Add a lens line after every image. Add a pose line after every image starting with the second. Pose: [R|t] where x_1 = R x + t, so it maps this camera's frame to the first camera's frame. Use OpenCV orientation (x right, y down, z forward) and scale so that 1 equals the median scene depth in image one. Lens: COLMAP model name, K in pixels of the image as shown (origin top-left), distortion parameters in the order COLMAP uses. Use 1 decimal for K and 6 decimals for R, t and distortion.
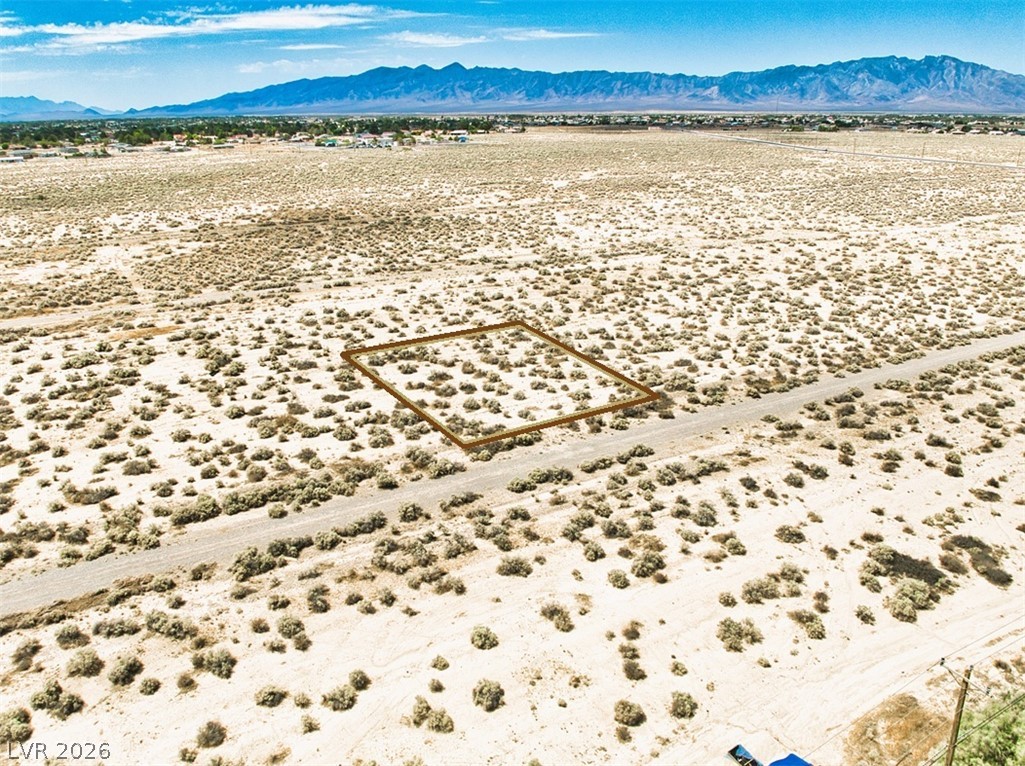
lens RADIAL K [[754.0, 0, 512.5], [0, 754.0, 383.0], [0, 0, 1]] dist [-0.047116, -0.003775]
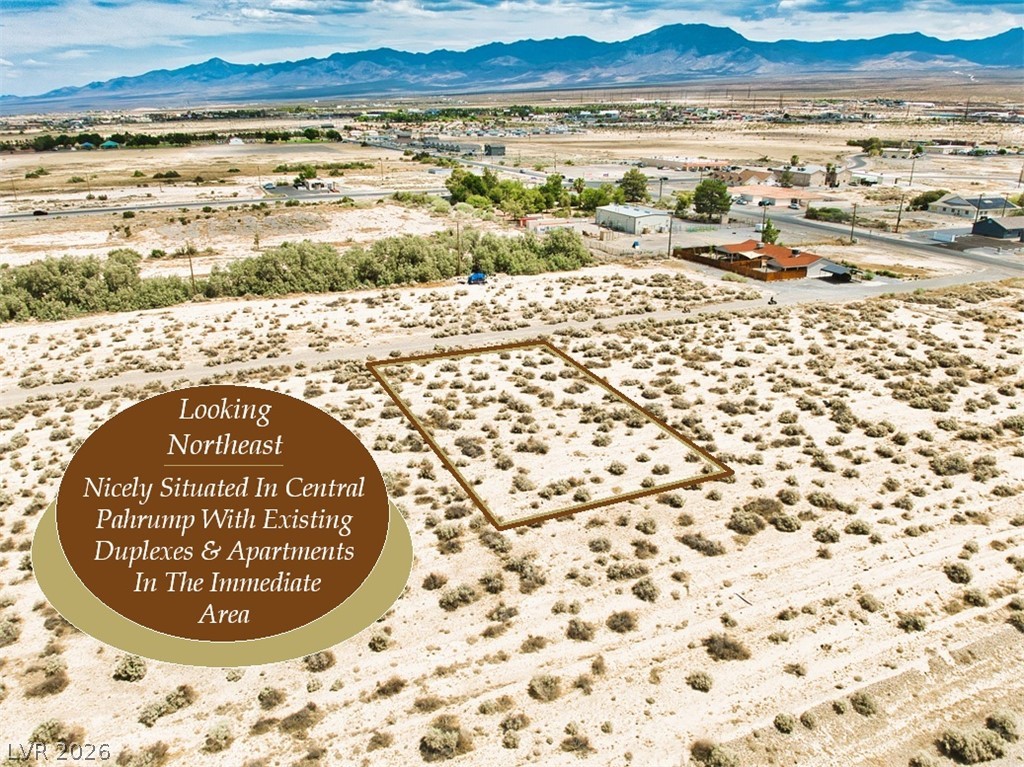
lens RADIAL K [[759.6, 0, 515.2], [0, 759.6, 381.8], [0, 0, 1]] dist [-0.040302, -0.008957]
pose [[-0.992687, -0.034164, 0.115784, -0.141451], [0.047918, 0.768808, 0.637682, -0.698032], [-0.110802, 0.638566, -0.761548, 1.893749]]
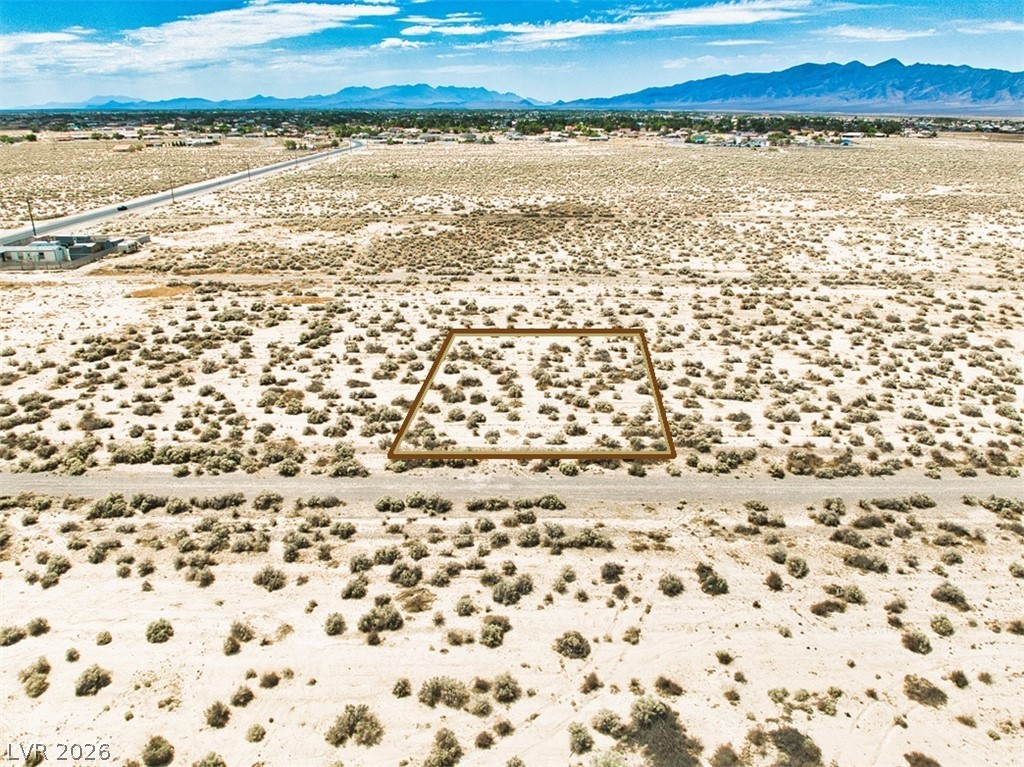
lens RADIAL K [[750.9, 0, 510.2], [0, 750.9, 385.2], [0, 0, 1]] dist [-0.035850, -0.008125]
pose [[0.873356, 0.177473, -0.453600, 0.424900], [-0.174002, 0.983487, 0.049773, -0.066867], [0.454943, 0.035458, 0.889814, 0.169290]]
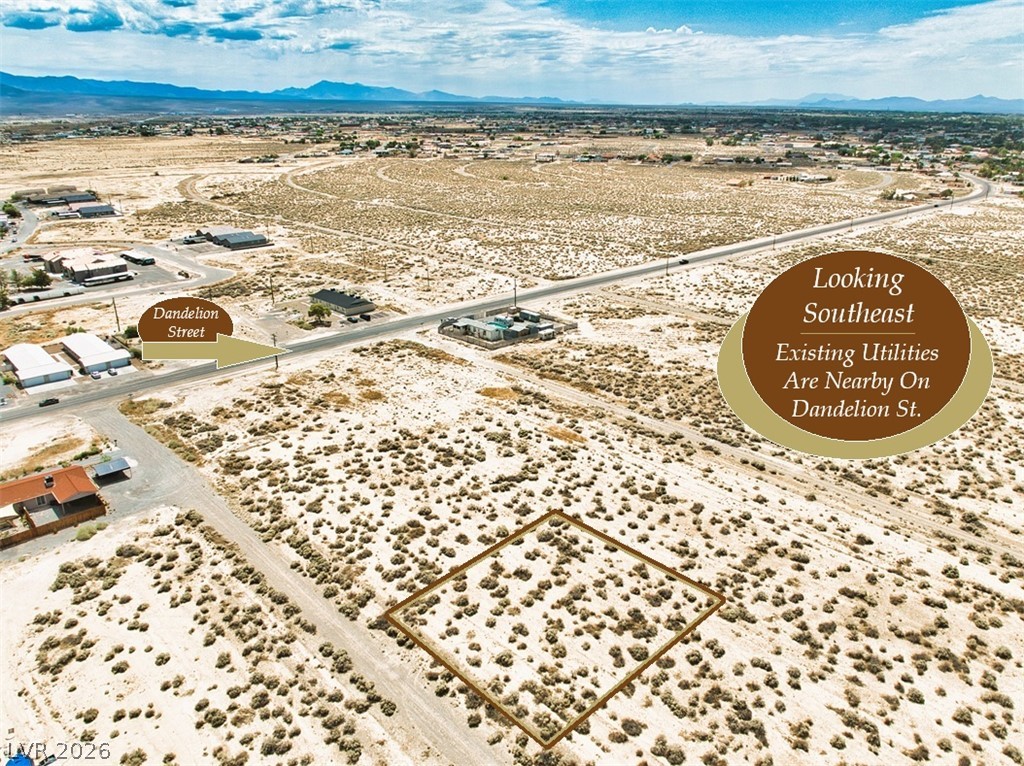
lens RADIAL K [[735.7, 0, 517.1], [0, 735.7, 384.6], [0, 0, 1]] dist [-0.039595, -0.001382]
pose [[0.229603, 0.345857, -0.909761, 0.932880], [-0.328762, 0.907352, 0.261969, -0.634547], [0.916078, 0.238946, 0.322035, 0.587177]]
